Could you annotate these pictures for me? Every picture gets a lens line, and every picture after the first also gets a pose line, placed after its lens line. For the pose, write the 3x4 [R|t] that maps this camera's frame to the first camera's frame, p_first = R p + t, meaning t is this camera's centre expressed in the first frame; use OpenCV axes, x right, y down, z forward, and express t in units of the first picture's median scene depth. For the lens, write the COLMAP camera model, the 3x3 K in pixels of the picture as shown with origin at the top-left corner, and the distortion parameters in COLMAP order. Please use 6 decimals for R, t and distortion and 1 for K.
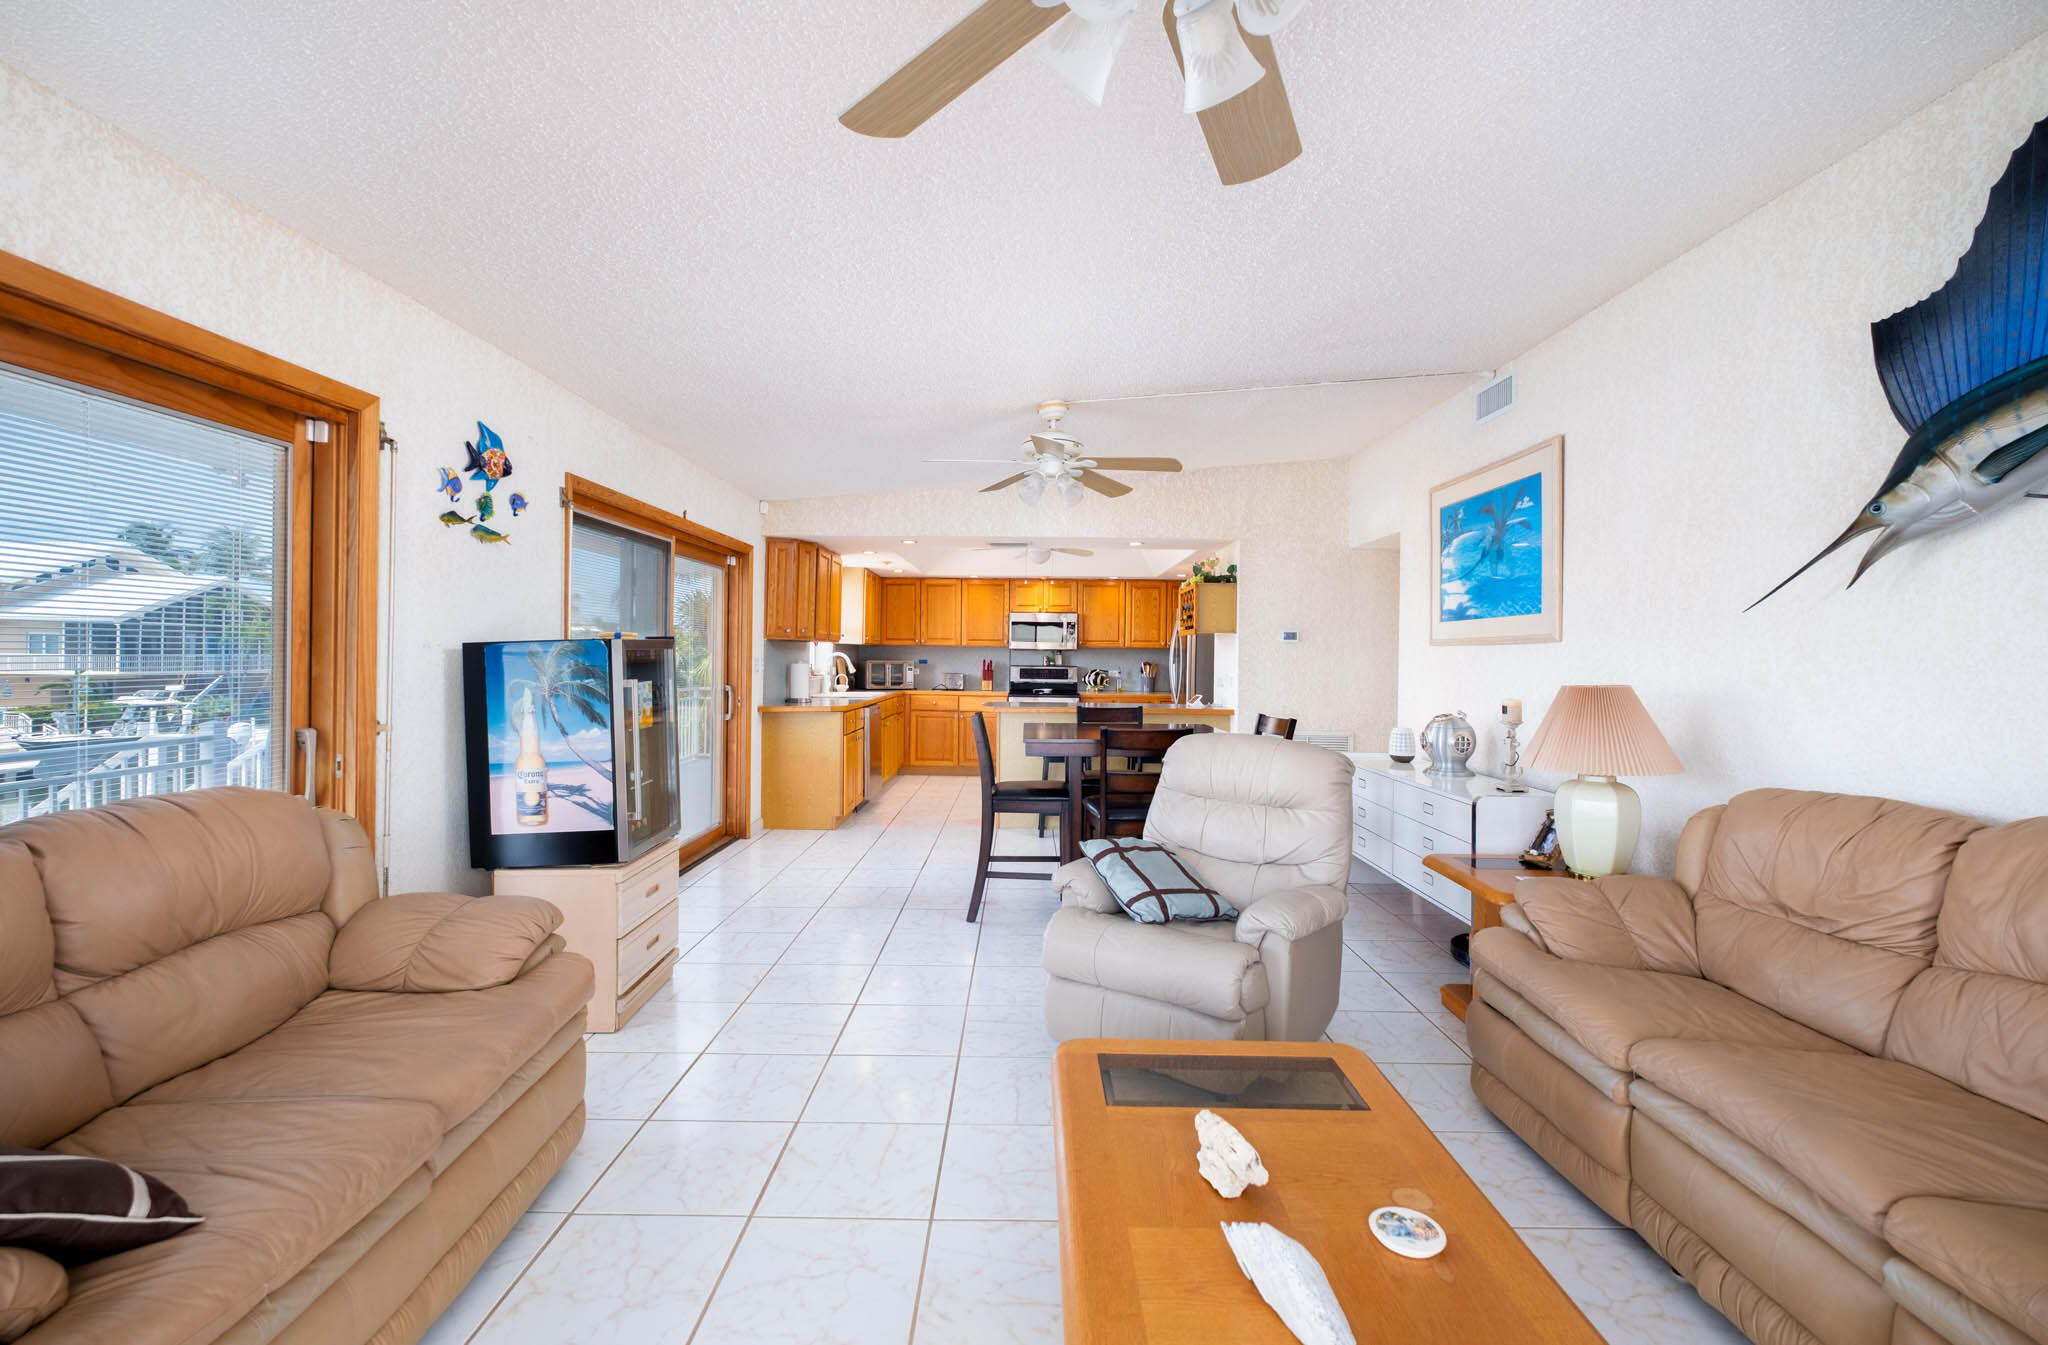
lens RADIAL K [[894.8, 0, 1026.6], [0, 894.8, 657.3], [0, 0, 1]] dist [-0.003578, -0.000622]
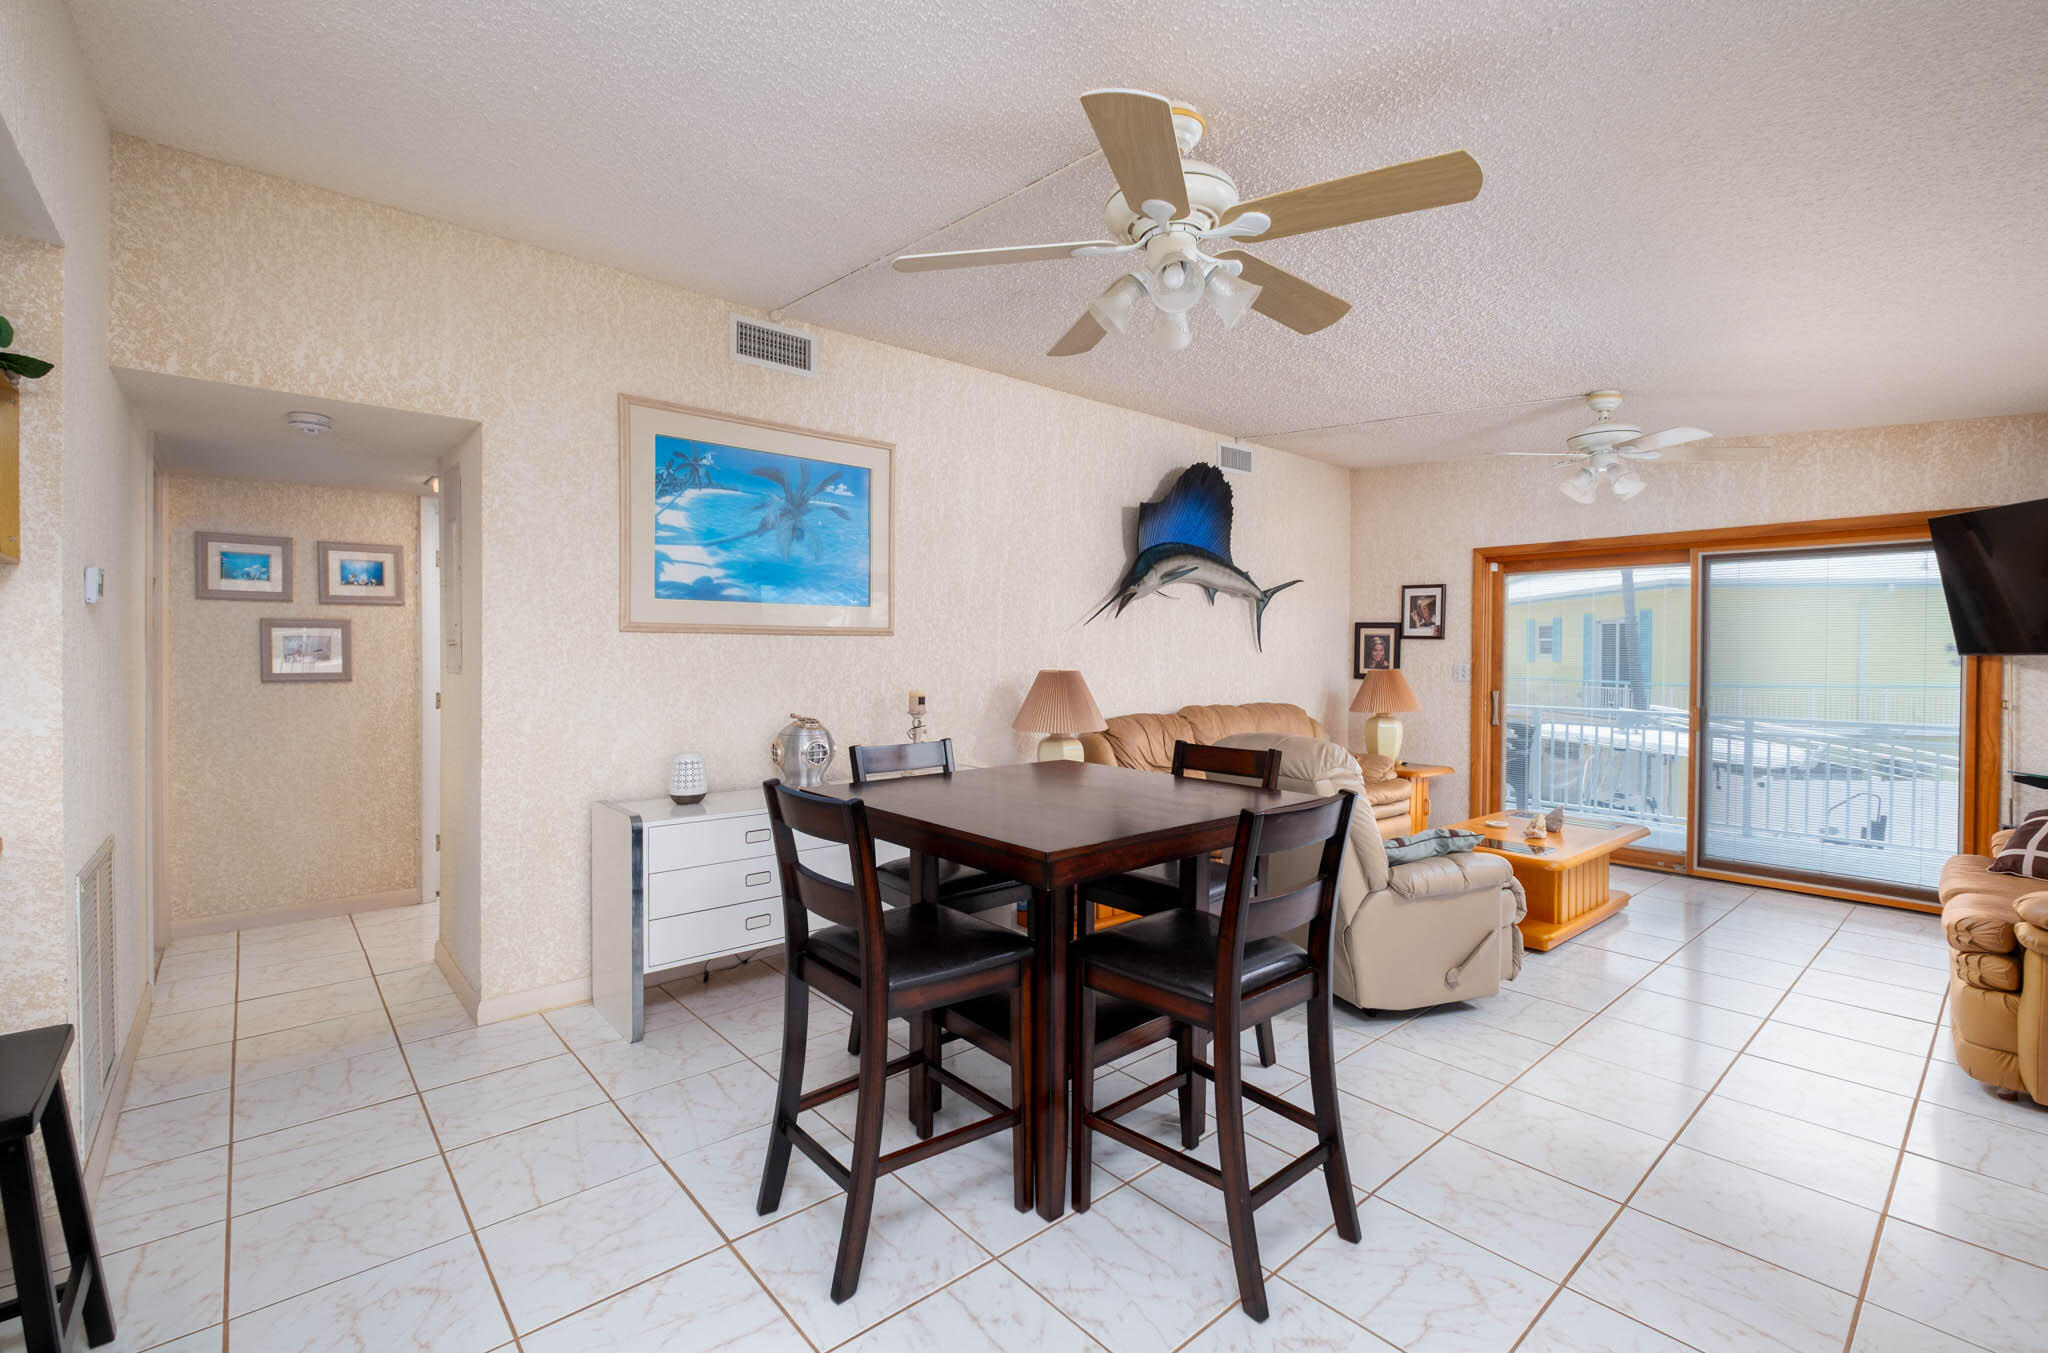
lens RADIAL K [[894.8, 0, 1026.6], [0, 894.8, 661.3], [0, 0, 1]] dist [-0.003578, -0.000622]
pose [[-0.658689, -0.021199, 0.752116, -0.149379], [-0.011689, 0.999771, 0.017943, -0.003313], [-0.752324, 0.003027, -0.658786, 0.725276]]
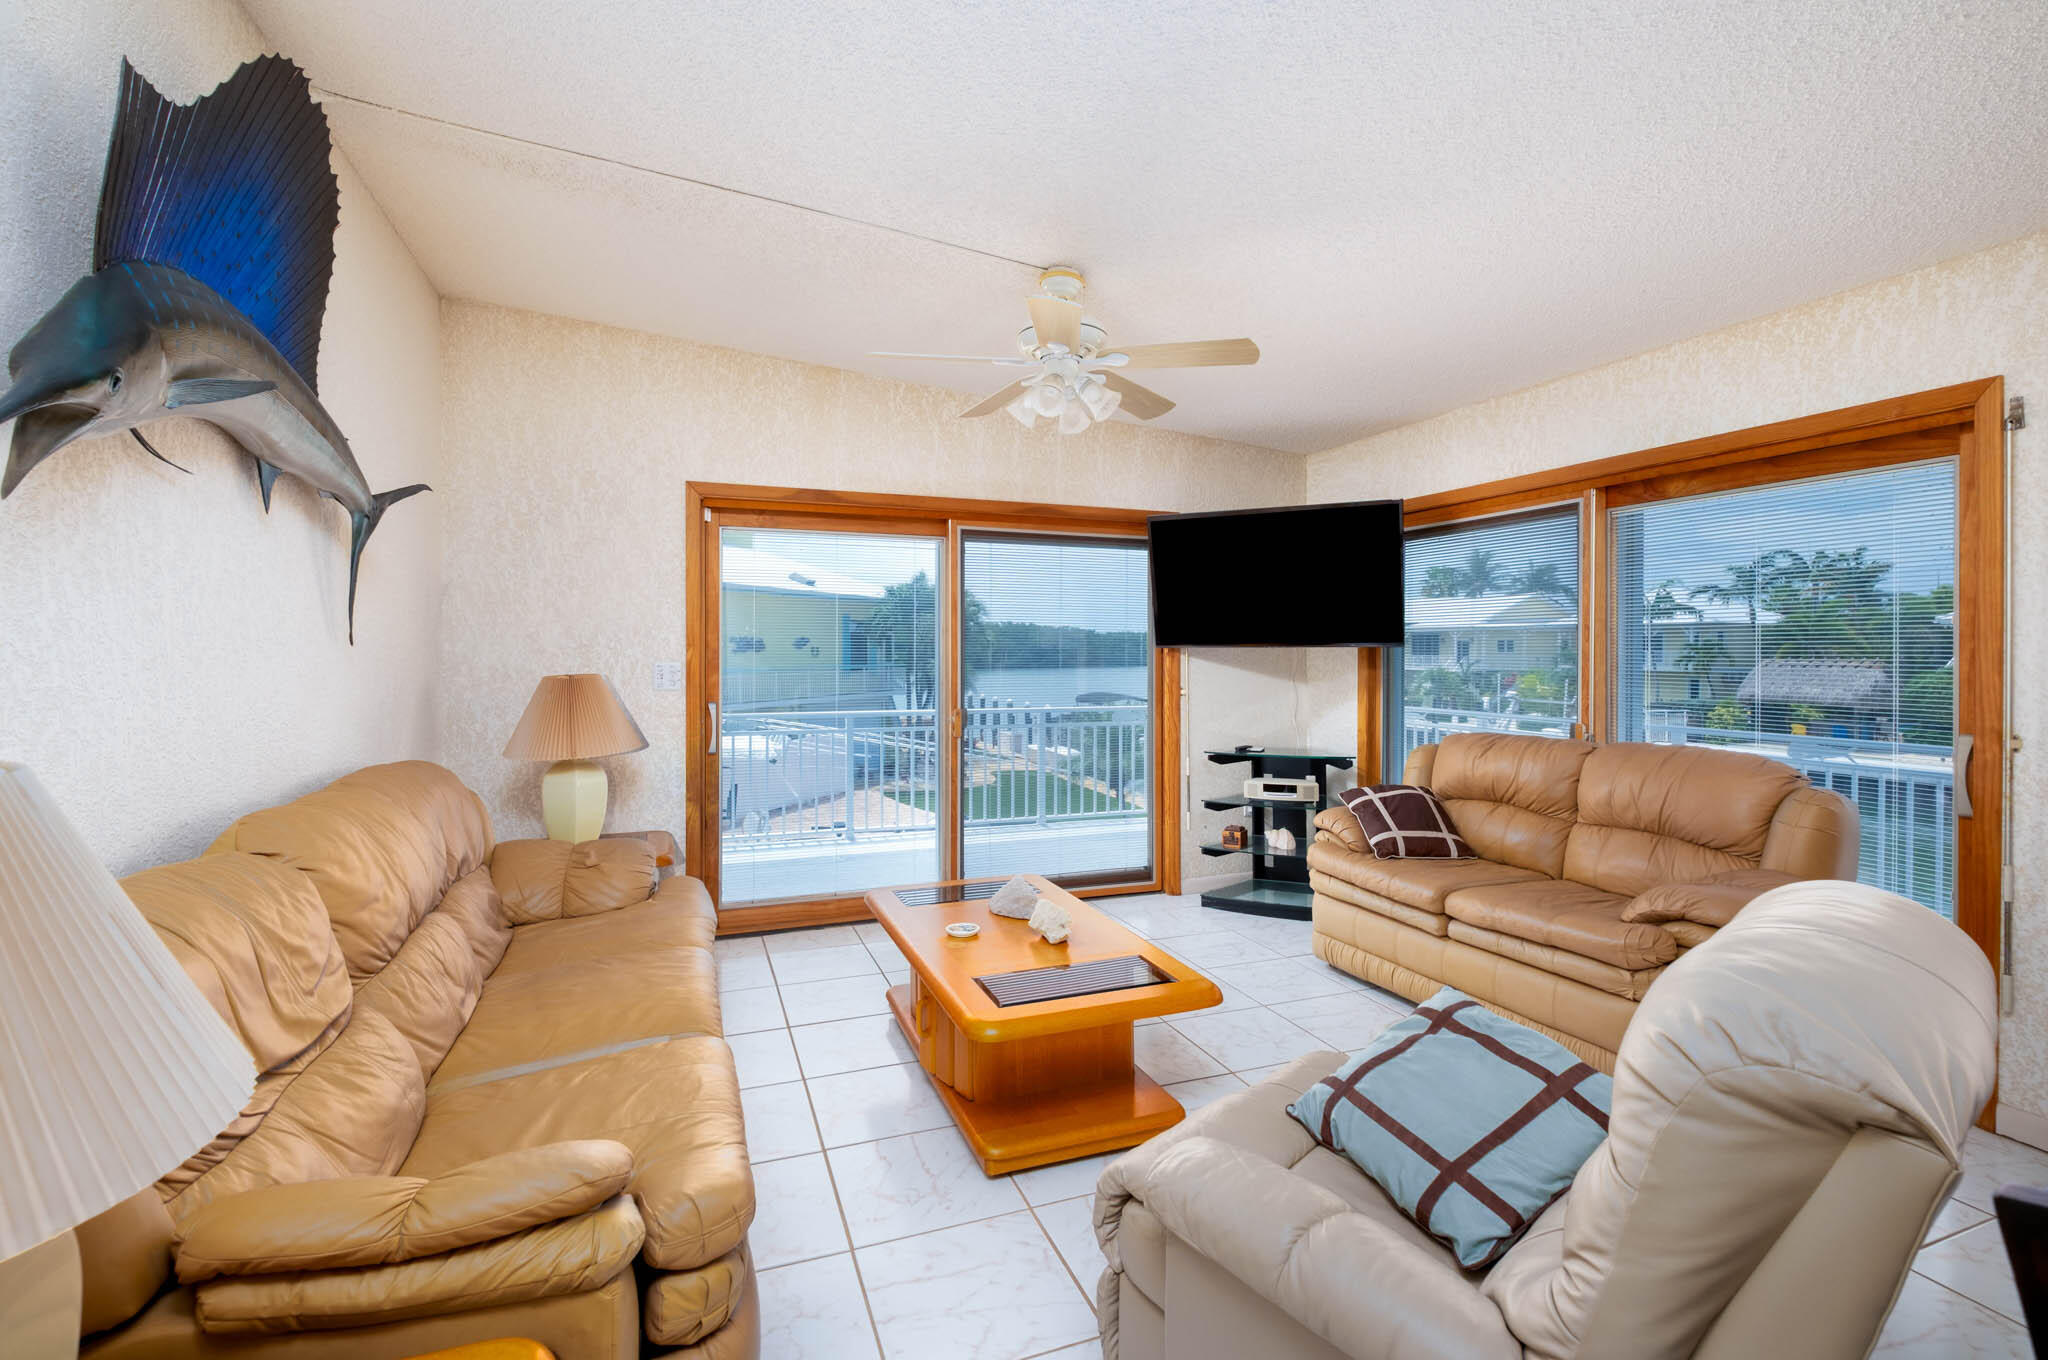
lens RADIAL K [[895.8, 0, 1021.5], [0, 895.8, 648.7], [0, 0, 1]] dist [-0.001969, -0.000827]
pose [[-0.933719, -0.012863, -0.357775, 0.161082], [-0.013133, 0.999912, -0.001675, -0.000754], [0.357765, 0.003135, -0.933806, 0.468052]]
